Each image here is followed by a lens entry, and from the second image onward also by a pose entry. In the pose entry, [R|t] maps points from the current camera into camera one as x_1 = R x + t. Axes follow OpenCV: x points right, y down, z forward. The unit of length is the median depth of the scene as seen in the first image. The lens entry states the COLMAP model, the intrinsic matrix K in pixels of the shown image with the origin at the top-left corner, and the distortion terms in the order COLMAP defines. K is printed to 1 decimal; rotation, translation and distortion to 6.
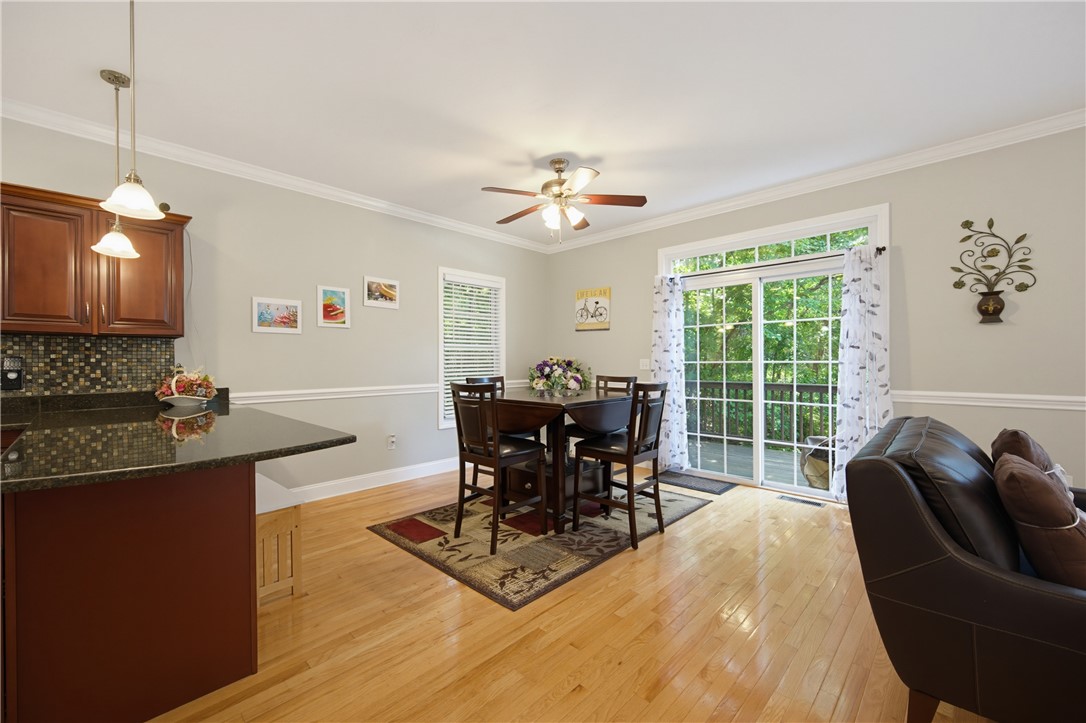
lens RADIAL K [[437.5, 0, 540.7], [0, 437.5, 361.3], [0, 0, 1]] dist [0.002918, 0.000073]
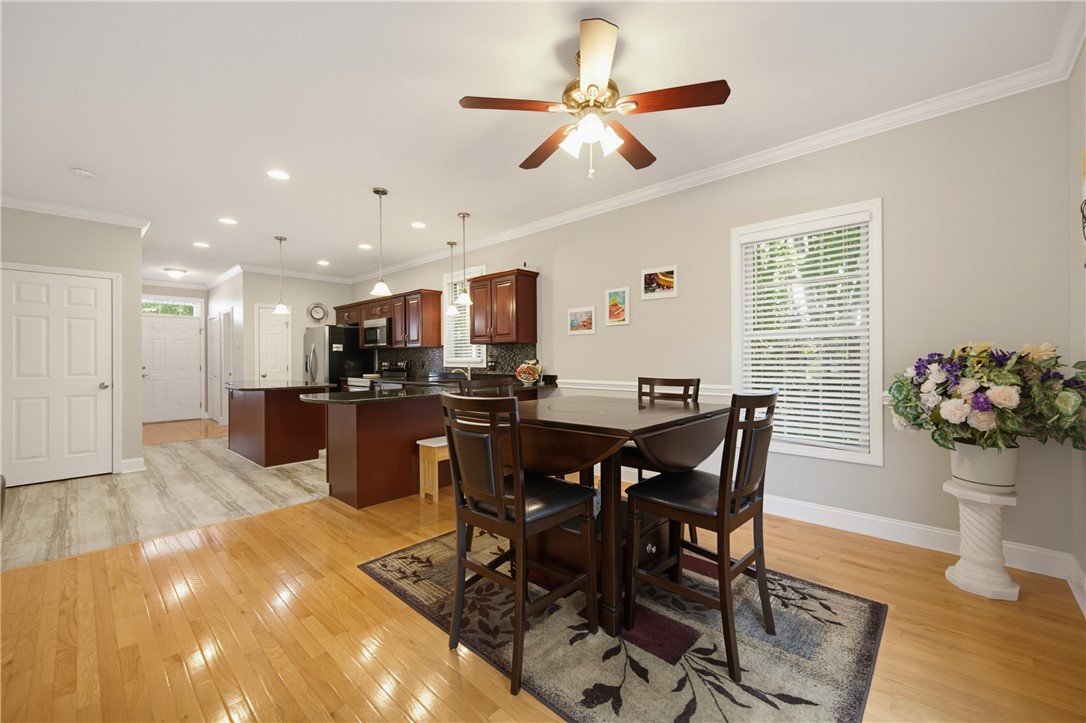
lens RADIAL K [[437.5, 0, 543.3], [0, 437.5, 358.0], [0, 0, 1]] dist [0.002918, 0.000073]
pose [[0.013115, 0.005242, -0.999900, 0.353667], [0.010014, 0.999935, 0.005374, -0.002155], [0.999864, -0.010084, 0.013062, 0.460772]]
